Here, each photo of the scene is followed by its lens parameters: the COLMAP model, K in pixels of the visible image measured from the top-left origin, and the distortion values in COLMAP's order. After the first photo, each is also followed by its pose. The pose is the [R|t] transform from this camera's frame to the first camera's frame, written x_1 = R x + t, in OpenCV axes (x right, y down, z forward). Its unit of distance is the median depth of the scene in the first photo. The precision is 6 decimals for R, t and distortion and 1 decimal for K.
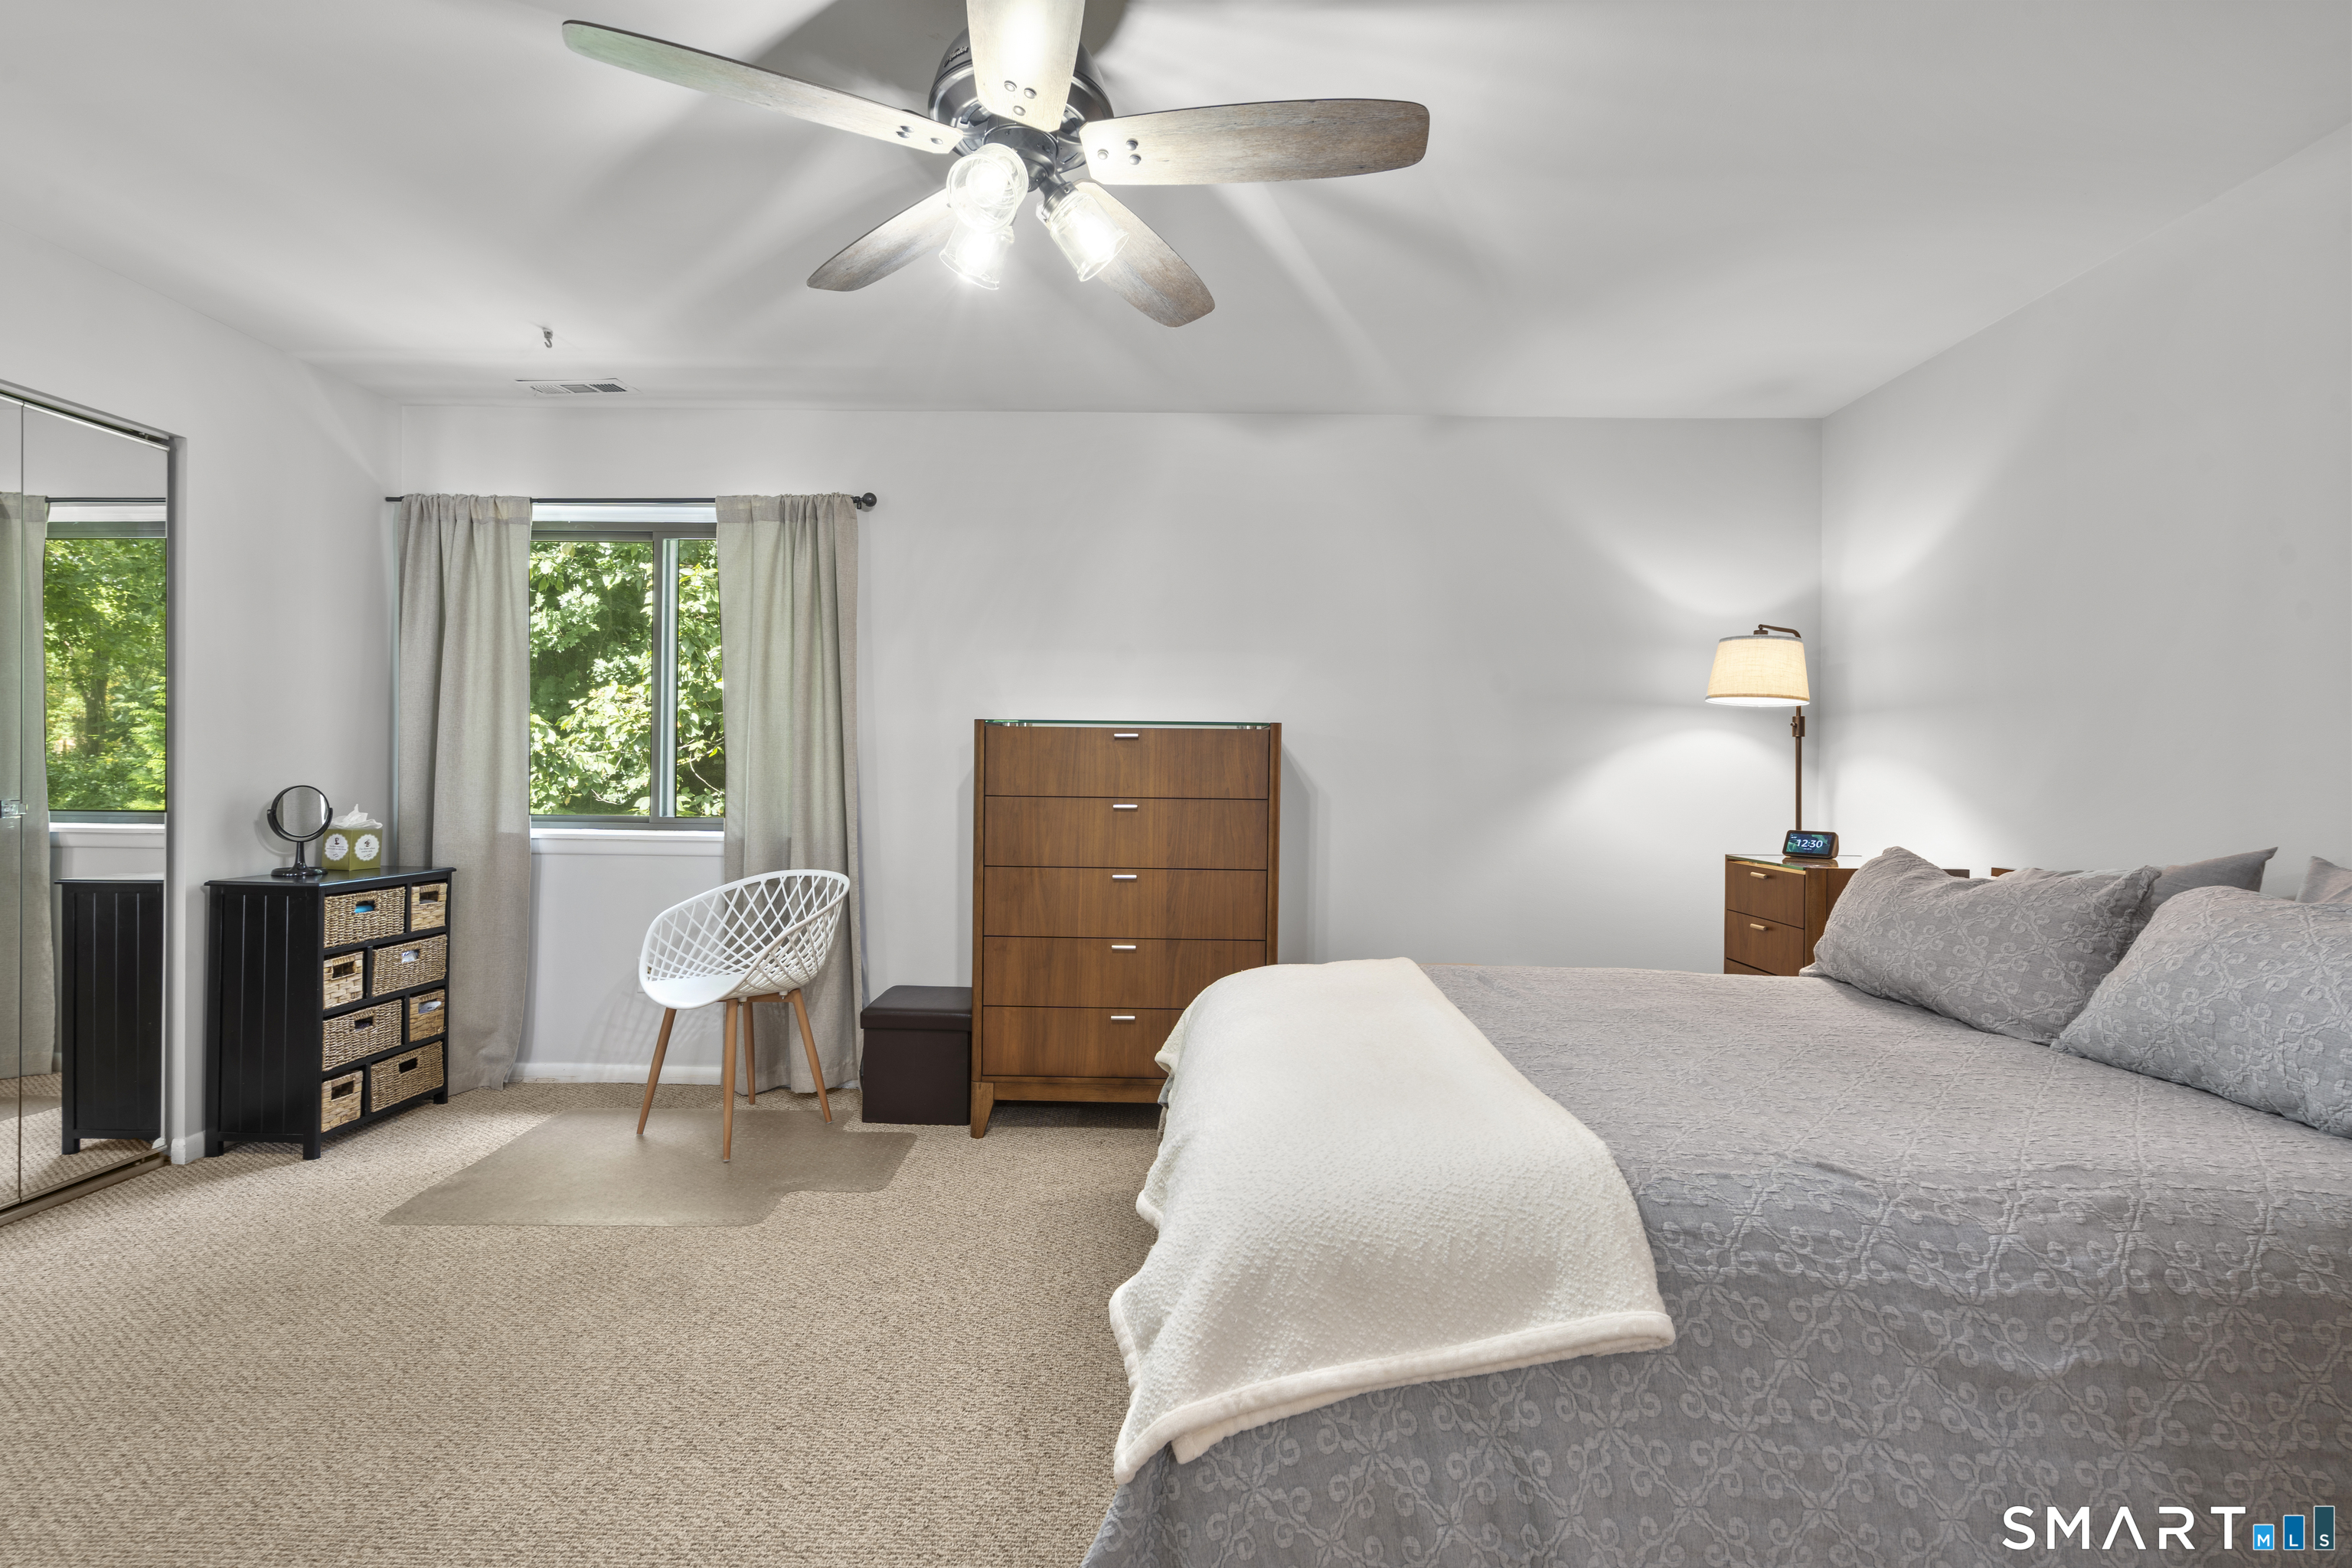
lens RADIAL K [[1058.0, 0, 1175.2], [0, 1058.0, 778.6], [0, 0, 1]] dist [-0.006777, 0.003178]
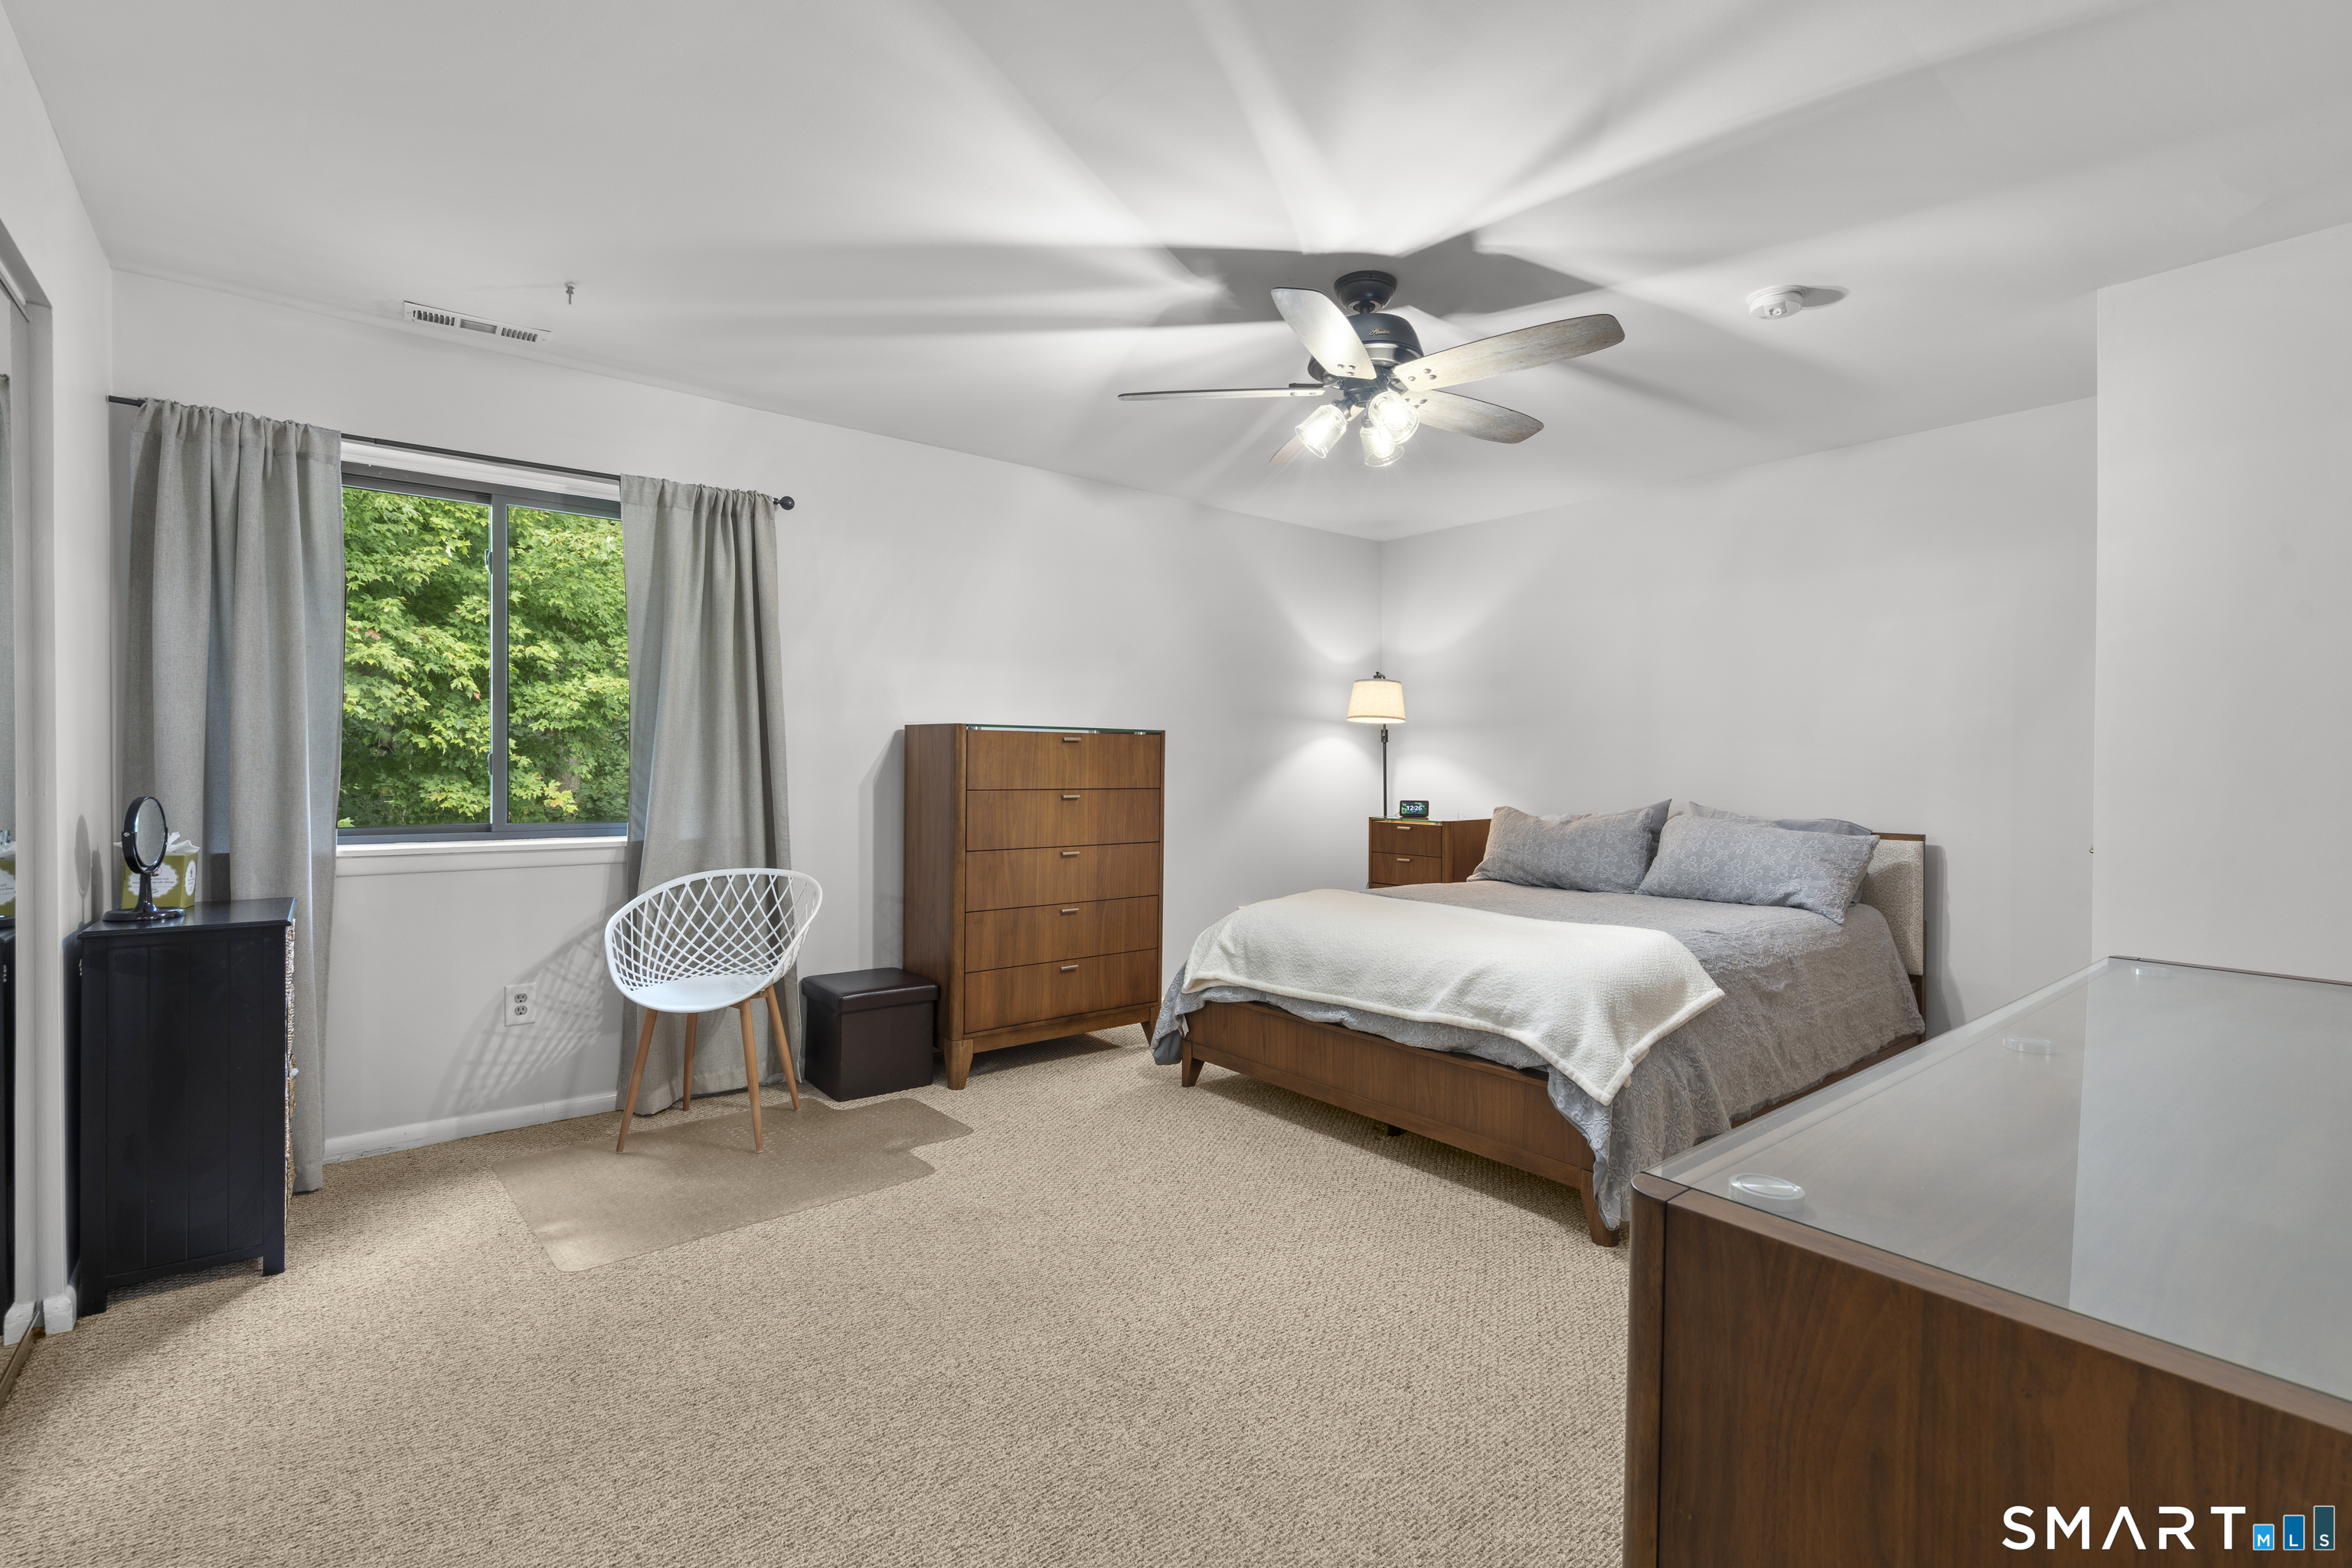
lens RADIAL K [[1058.0, 0, 1175.2], [0, 1058.0, 778.6], [0, 0, 1]] dist [-0.006777, 0.003178]
pose [[0.763661, -0.015294, 0.645437, -0.787218], [0.008186, 0.999868, 0.014007, -0.011341], [-0.645566, -0.005413, 0.763685, -0.024370]]
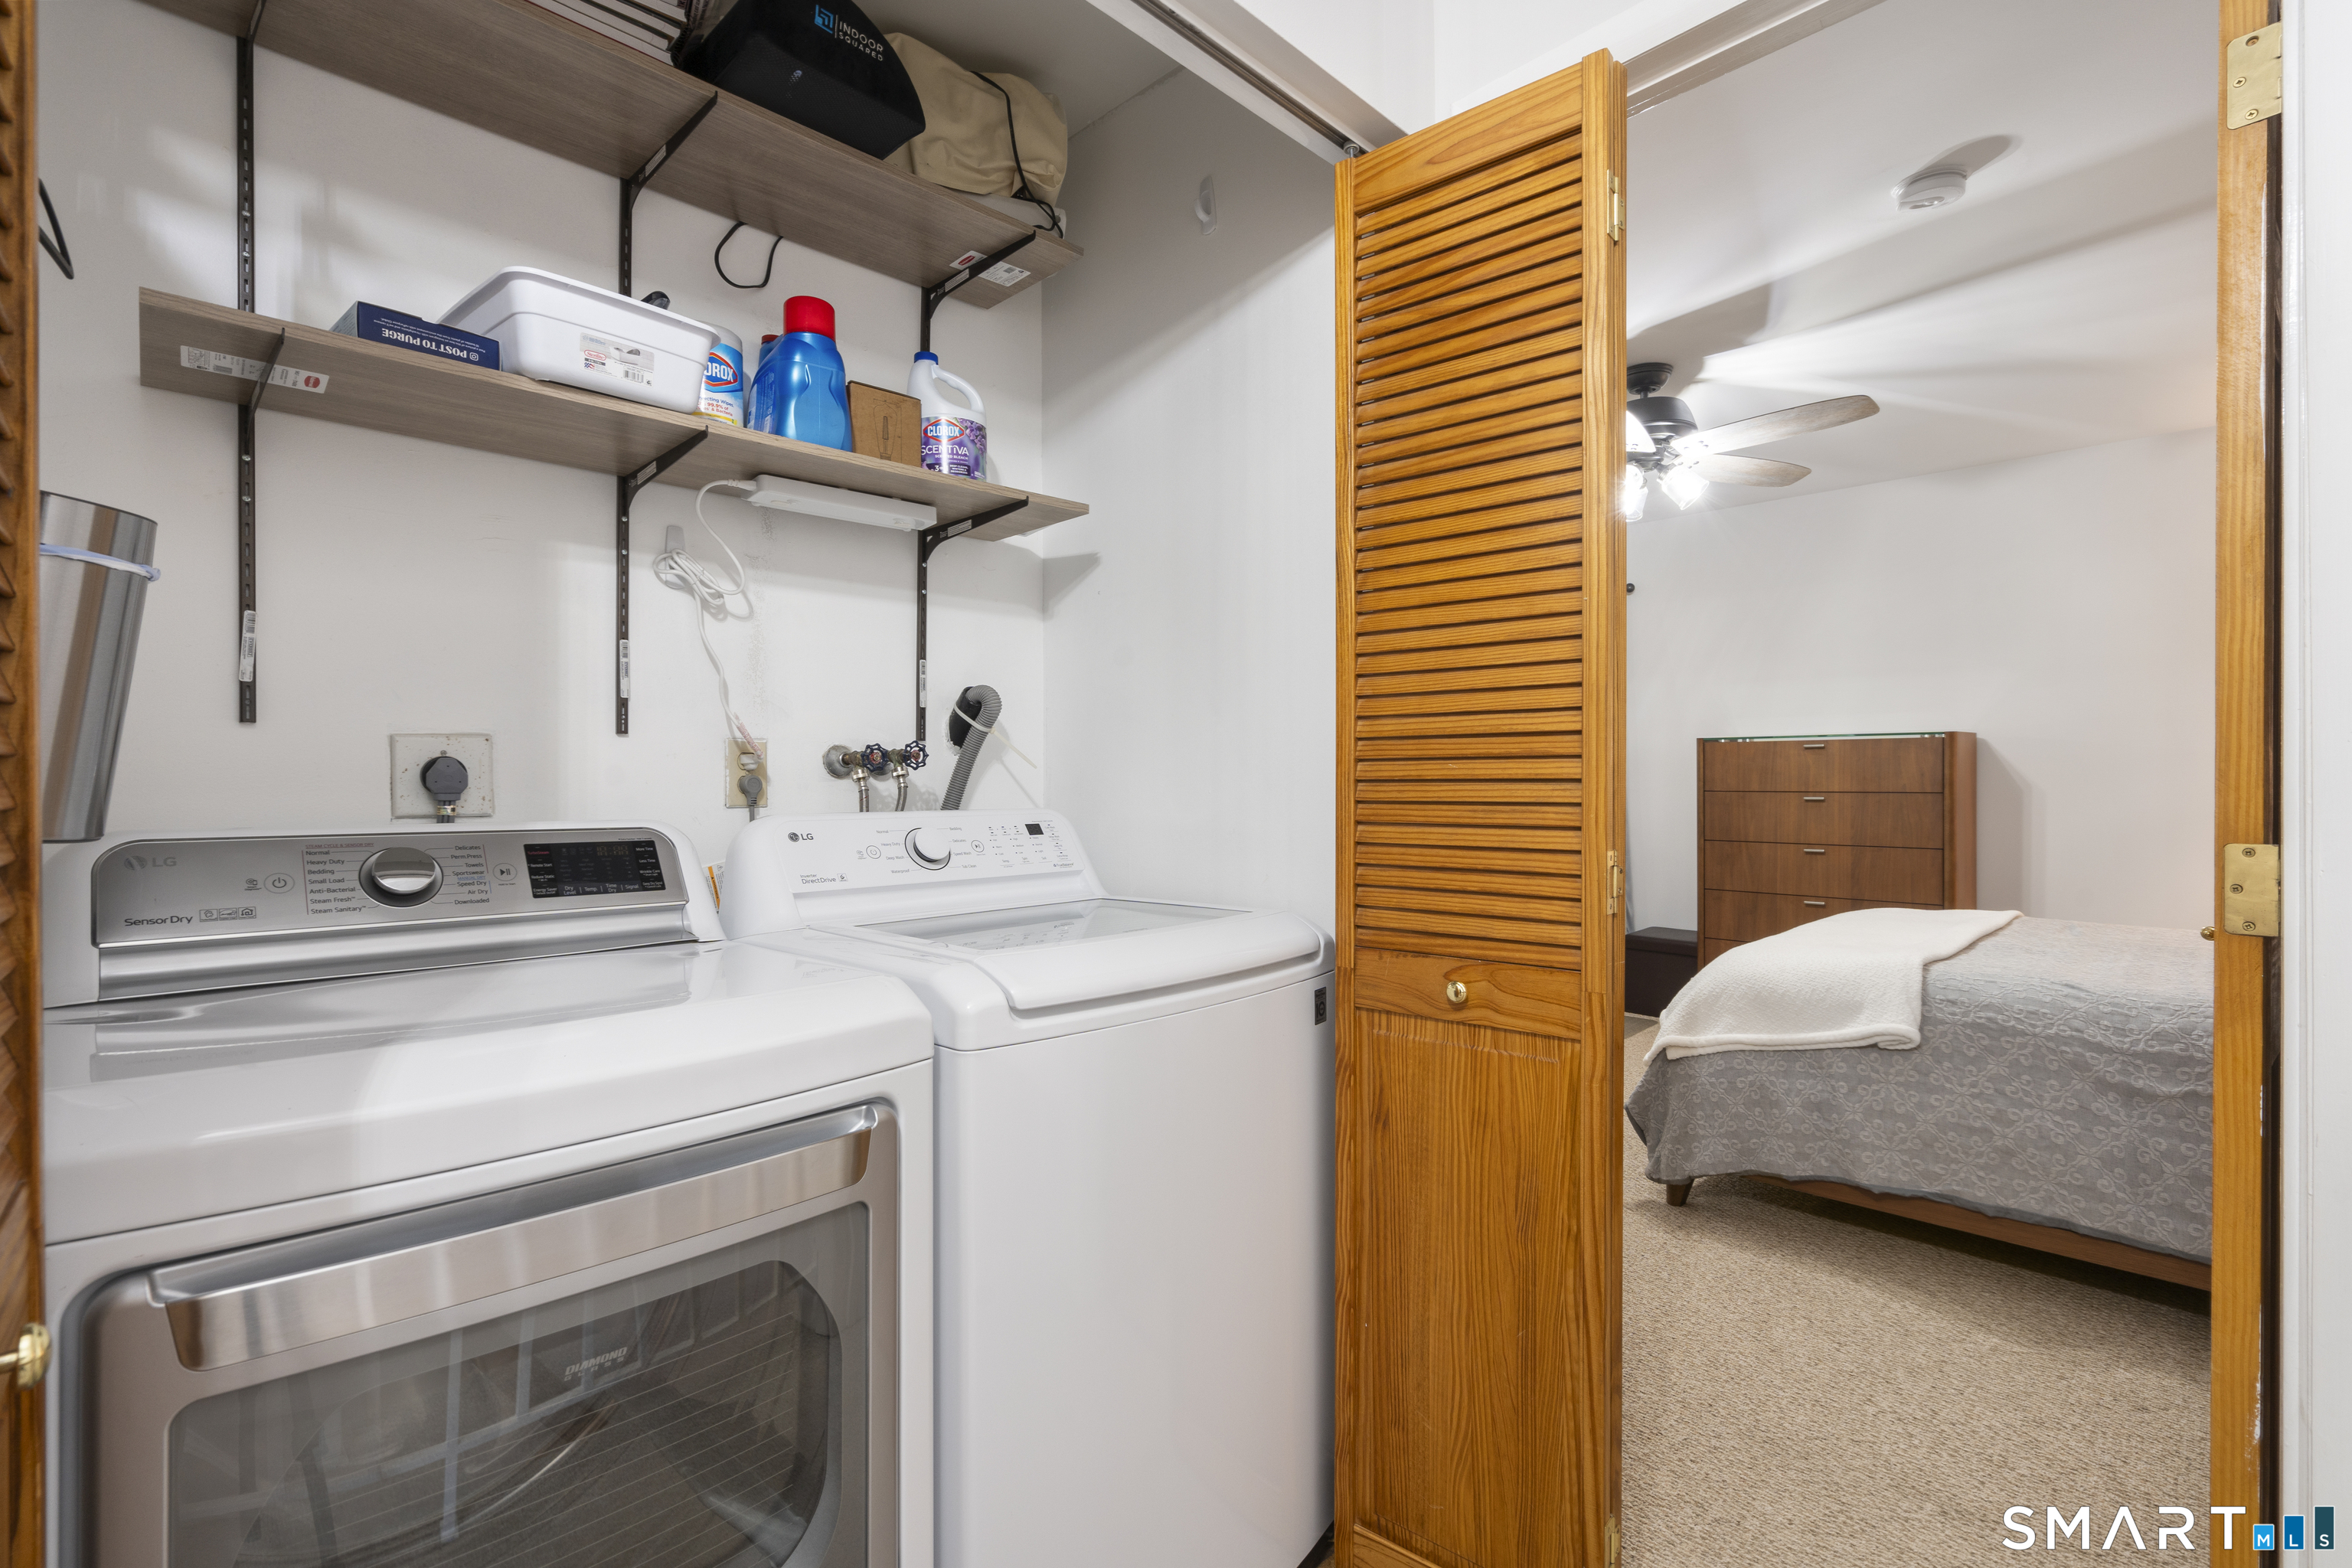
lens RADIAL K [[1058.0, 0, 1175.2], [0, 1058.0, 778.6], [0, 0, 1]] dist [-0.006777, 0.003178]
pose [[0.711962, -0.014192, -0.702074, 0.332965], [0.007098, 0.999890, -0.013014, 0.013332], [0.702182, 0.004282, 0.711985, -0.553973]]
